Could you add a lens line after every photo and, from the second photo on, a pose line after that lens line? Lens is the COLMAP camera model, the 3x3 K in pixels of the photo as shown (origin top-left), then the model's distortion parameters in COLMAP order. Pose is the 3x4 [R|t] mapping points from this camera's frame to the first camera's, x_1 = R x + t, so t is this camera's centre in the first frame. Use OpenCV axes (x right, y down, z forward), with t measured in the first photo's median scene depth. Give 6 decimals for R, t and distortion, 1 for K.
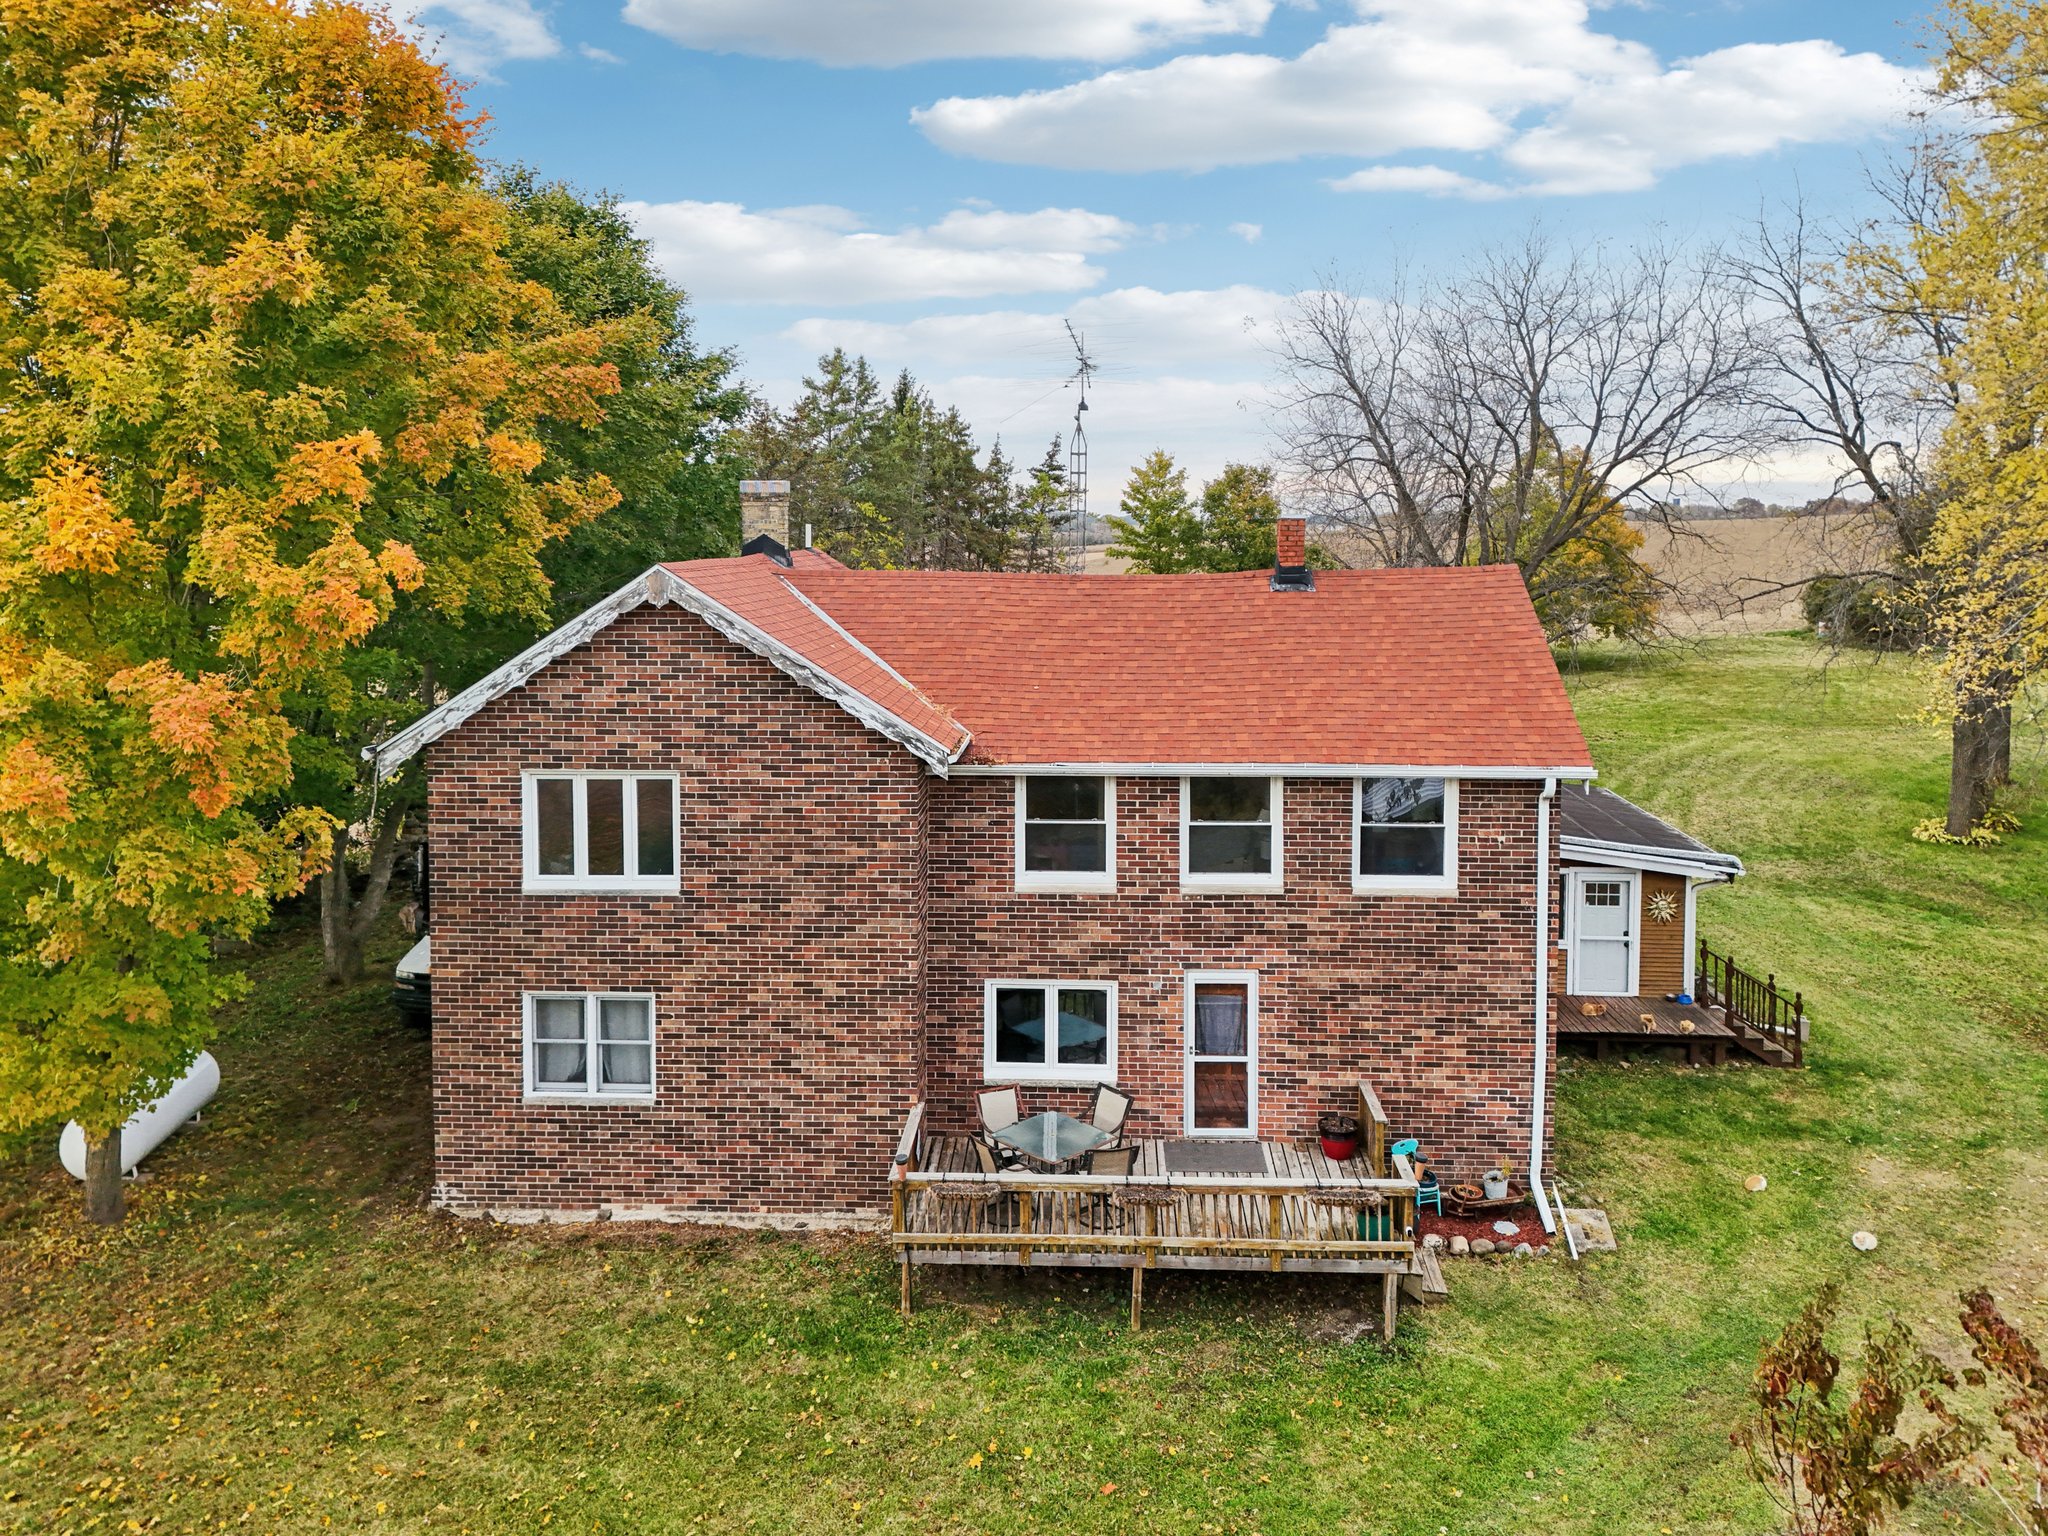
lens RADIAL K [[1568.5, 0, 1024.3], [0, 1568.5, 642.3], [0, 0, 1]] dist [0.106431, -0.167067]
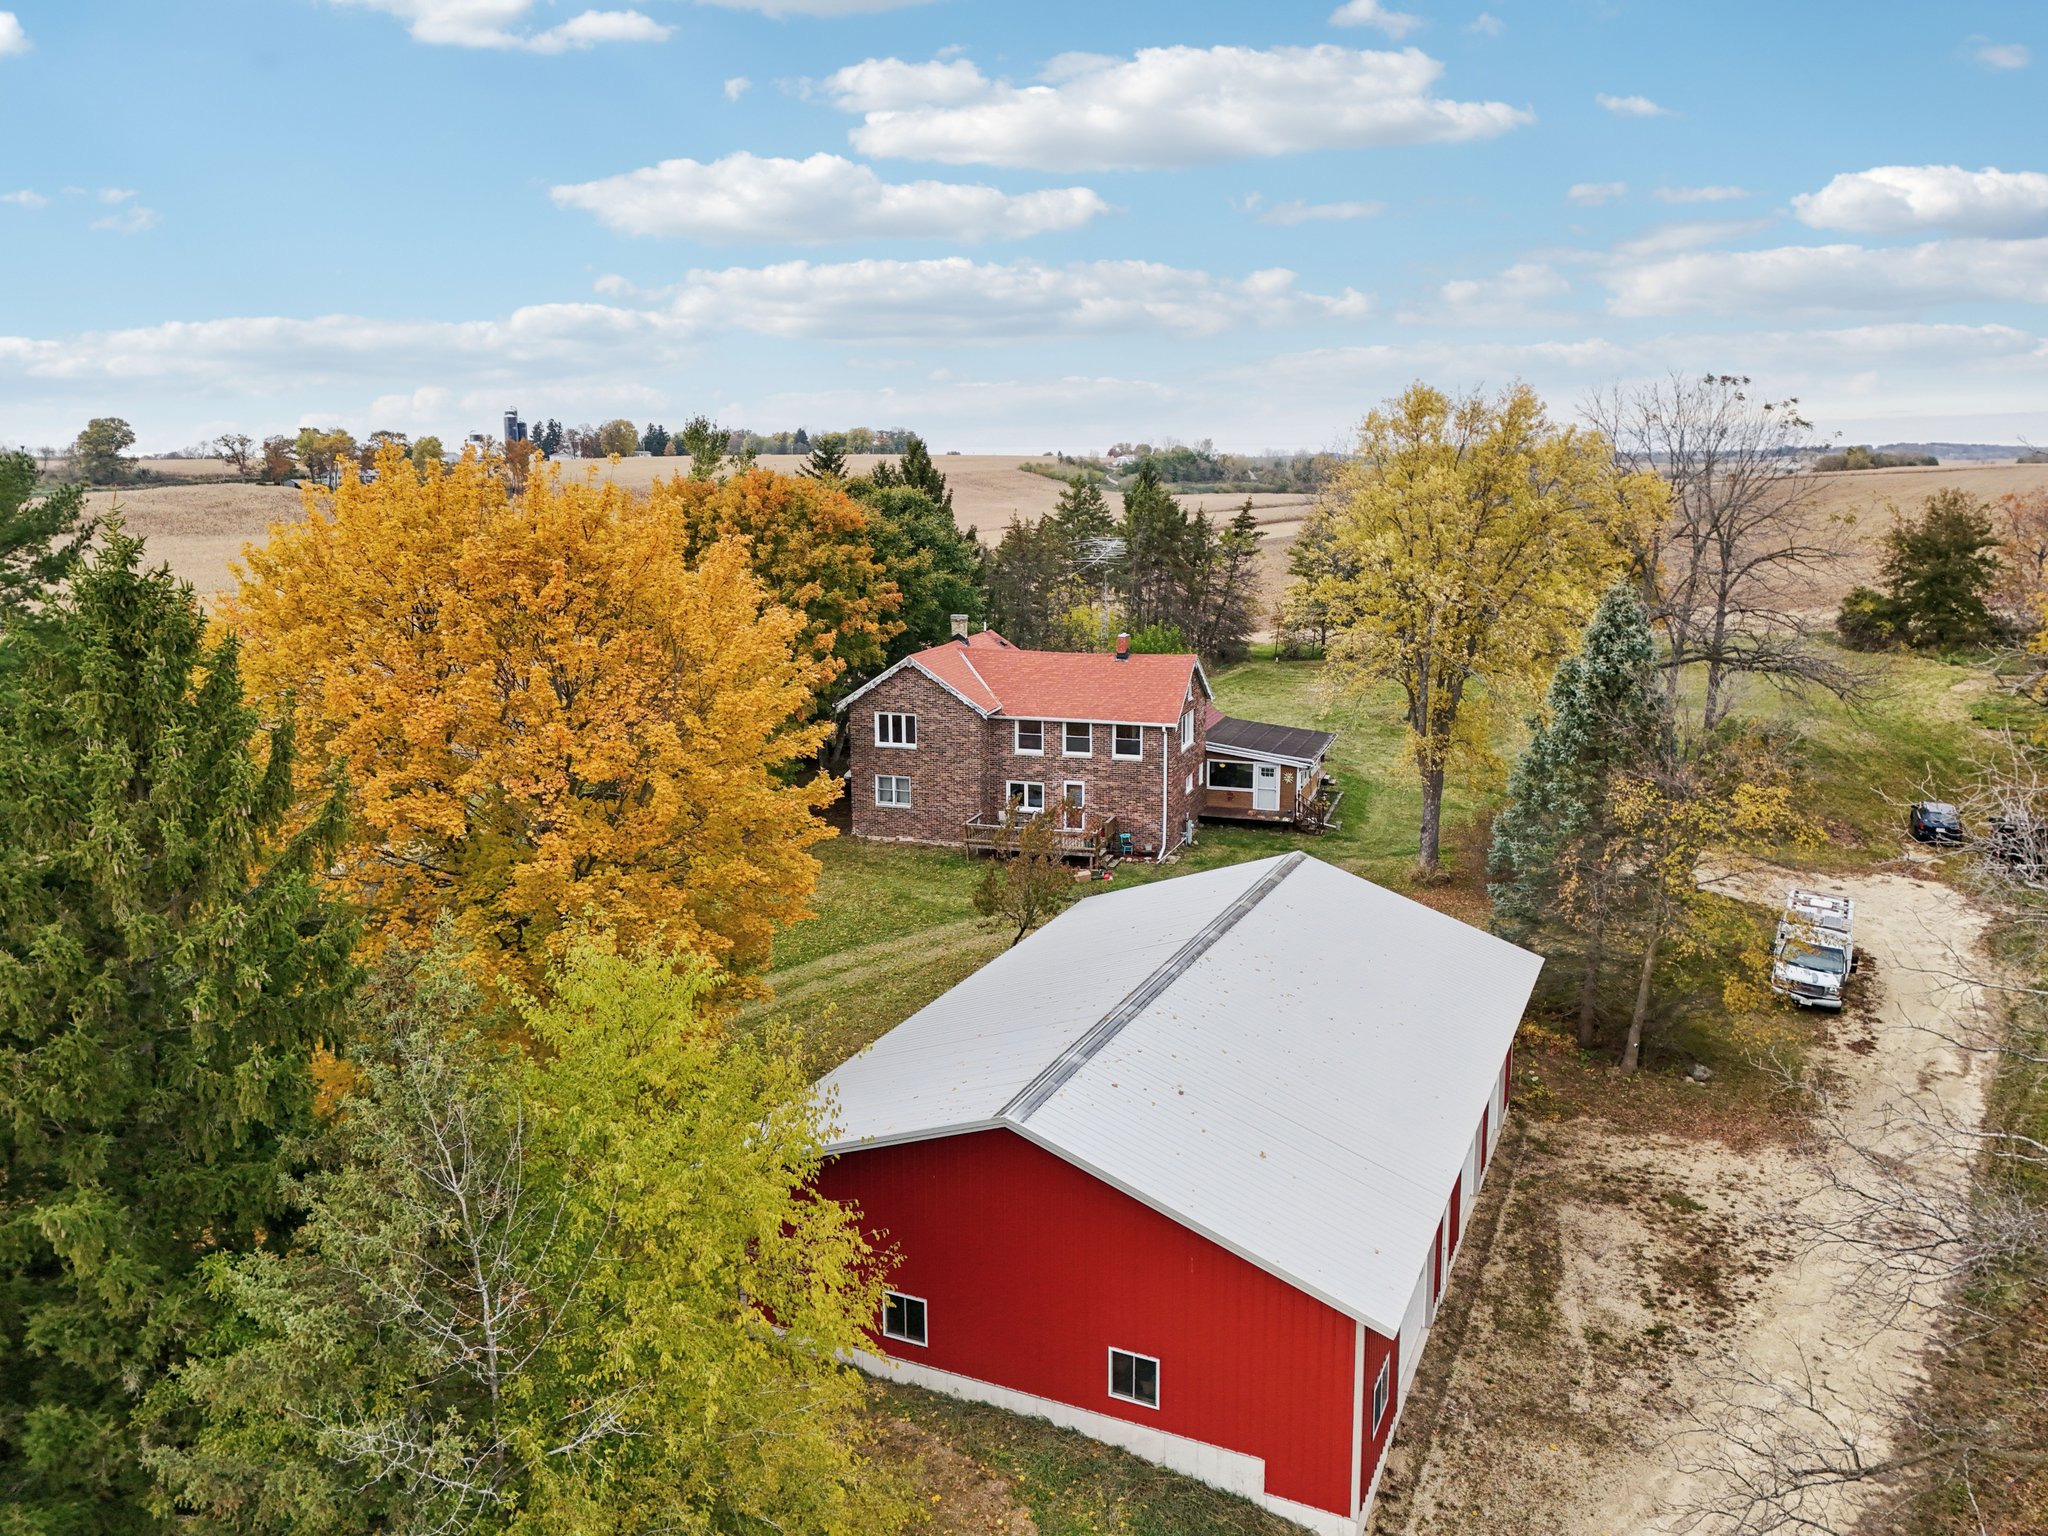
lens RADIAL K [[1528.0, 0, 1021.2], [0, 1528.0, 769.4], [0, 0, 1]] dist [0.095254, -0.093777]
pose [[0.962687, 0.050930, -0.265782, 0.884620], [-0.017398, 0.991747, 0.127028, -0.223847], [0.270058, -0.117664, 0.955628, -2.121665]]
